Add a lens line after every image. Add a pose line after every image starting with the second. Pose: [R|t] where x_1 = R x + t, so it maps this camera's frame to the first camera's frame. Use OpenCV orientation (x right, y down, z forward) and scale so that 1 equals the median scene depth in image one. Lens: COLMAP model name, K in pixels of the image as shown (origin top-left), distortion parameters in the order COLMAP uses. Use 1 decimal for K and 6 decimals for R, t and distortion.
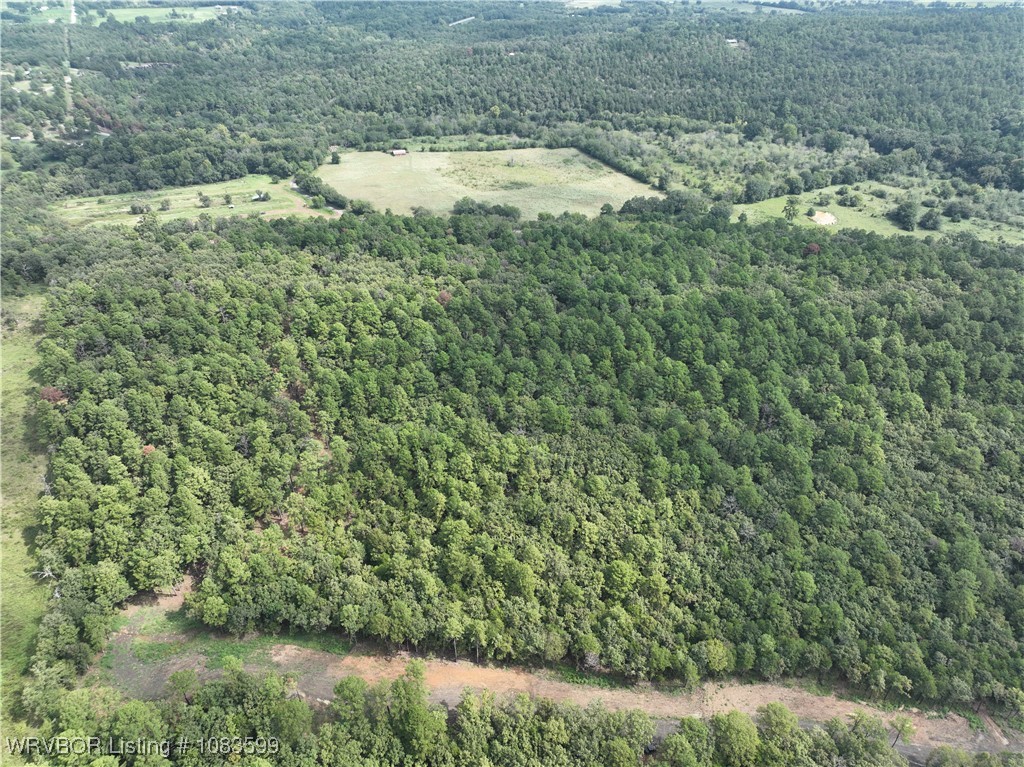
lens RADIAL K [[699.8, 0, 510.5], [0, 699.8, 394.7], [0, 0, 1]] dist [-0.001569, 0.020304]
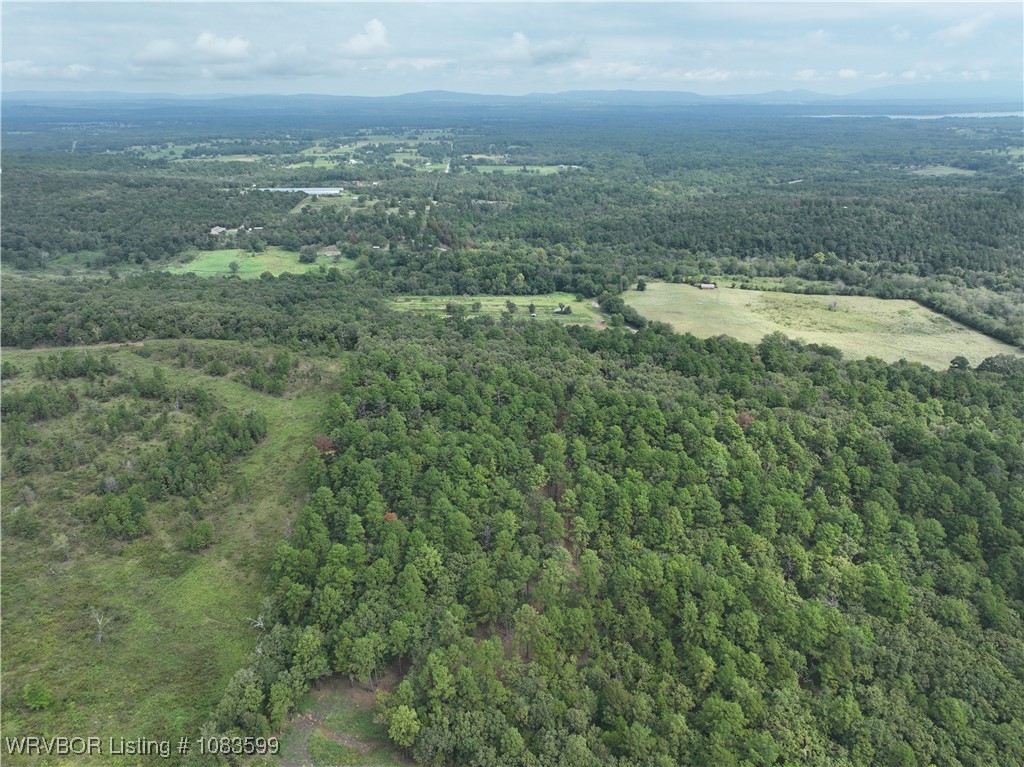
lens RADIAL K [[699.8, 0, 510.5], [0, 699.8, 394.7], [0, 0, 1]] dist [-0.001569, 0.020304]
pose [[0.913303, 0.137923, -0.383217, -0.038924], [-0.215926, 0.961768, -0.168458, 0.037326], [0.345332, 0.236600, 0.908167, 0.157514]]
